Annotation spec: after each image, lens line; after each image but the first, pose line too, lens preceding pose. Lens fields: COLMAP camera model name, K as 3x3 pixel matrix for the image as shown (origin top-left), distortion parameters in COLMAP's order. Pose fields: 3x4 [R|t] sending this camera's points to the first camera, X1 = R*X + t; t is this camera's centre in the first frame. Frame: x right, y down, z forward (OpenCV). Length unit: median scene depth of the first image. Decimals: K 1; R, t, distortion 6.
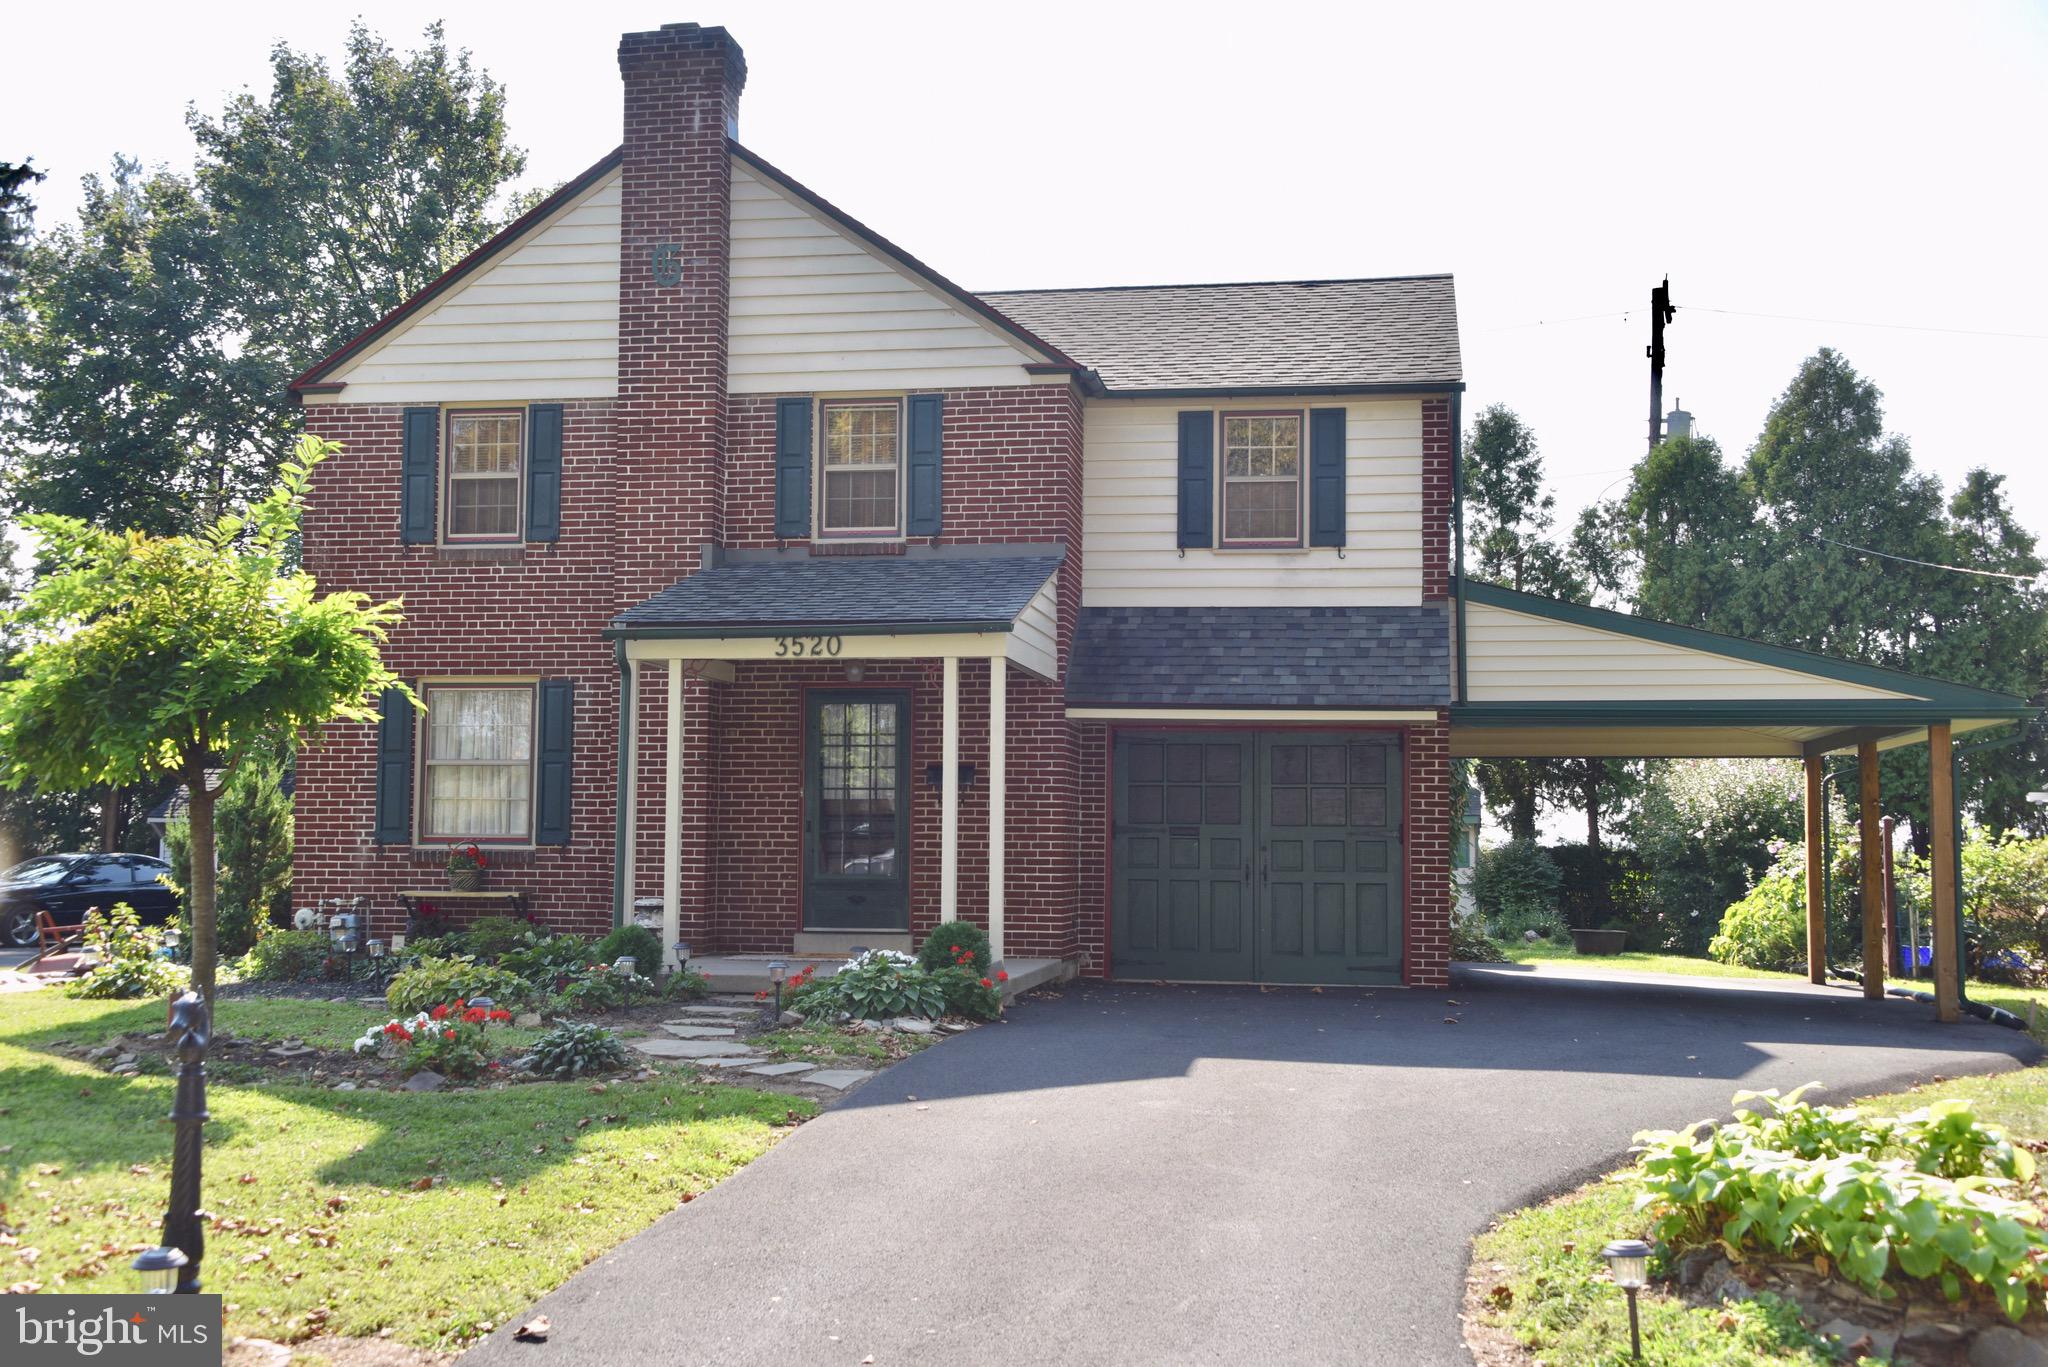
lens RADIAL K [[2224.3, 0, 1017.3], [0, 2224.3, 679.7], [0, 0, 1]] dist [0.051186, 0.000000]
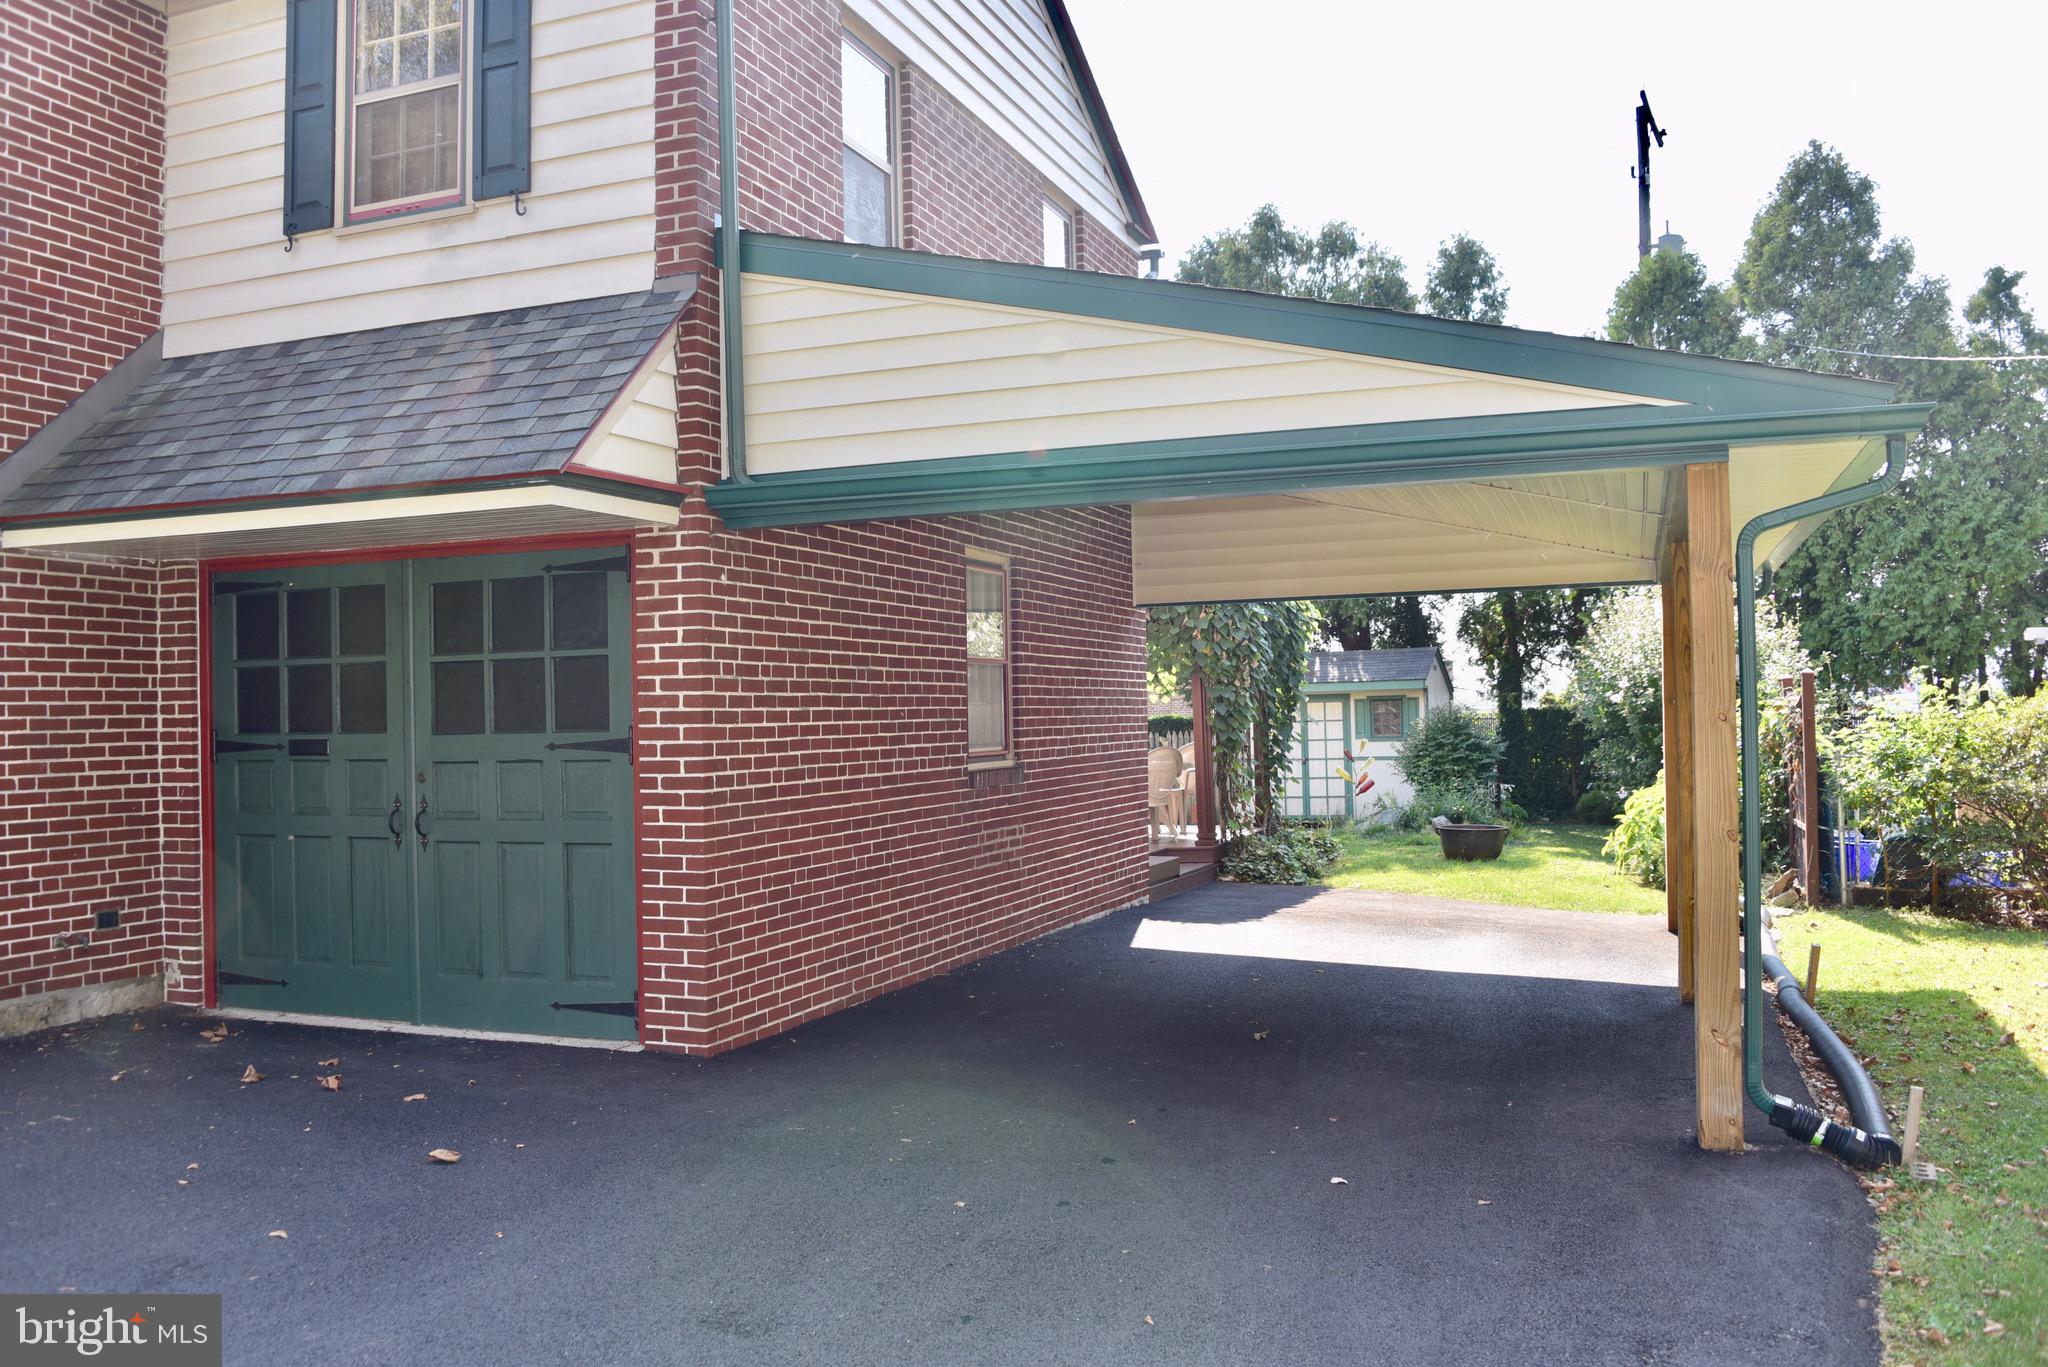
lens RADIAL K [[1630.5, 0, 1035.6], [0, 1630.5, 681.3], [0, 0, 1]] dist [-0.141374, 0.070433]
pose [[0.983121, -0.033503, -0.179862, 0.329477], [0.043818, 0.997596, 0.053680, 0.039359], [0.177631, -0.060655, 0.982226, 0.660130]]
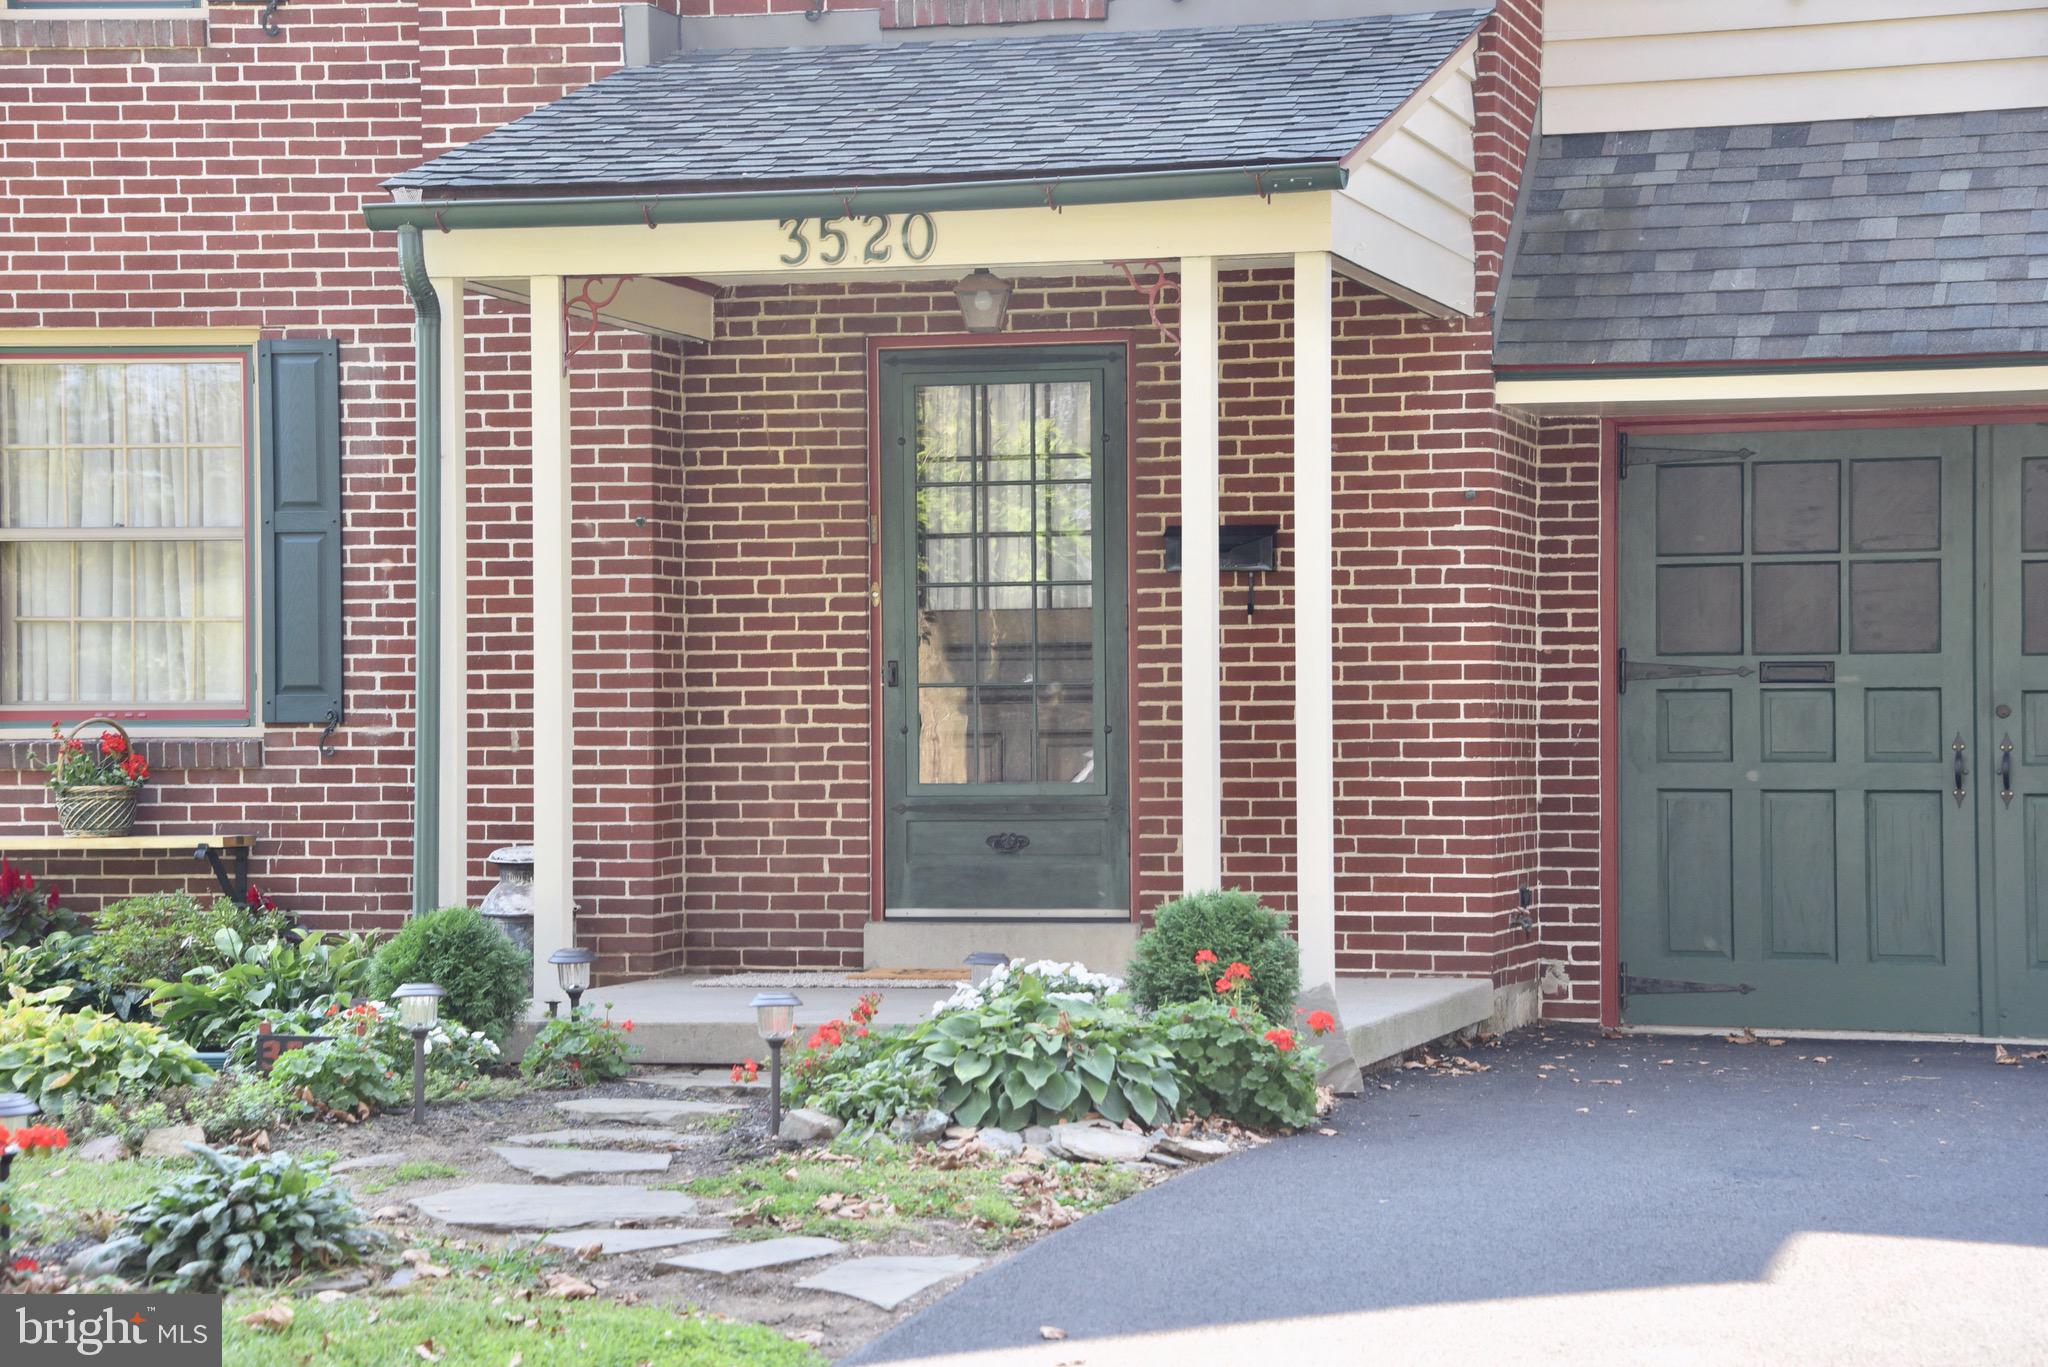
lens RADIAL K [[4799.4, 0, 1017.6], [0, 4799.4, 696.3], [0, 0, 1]] dist [0.790192, 0.000000]
pose [[0.995084, -0.014208, -0.098007, 0.020480], [0.020778, 0.997580, 0.066346, 0.009321], [0.096827, -0.068056, 0.992972, 0.083131]]
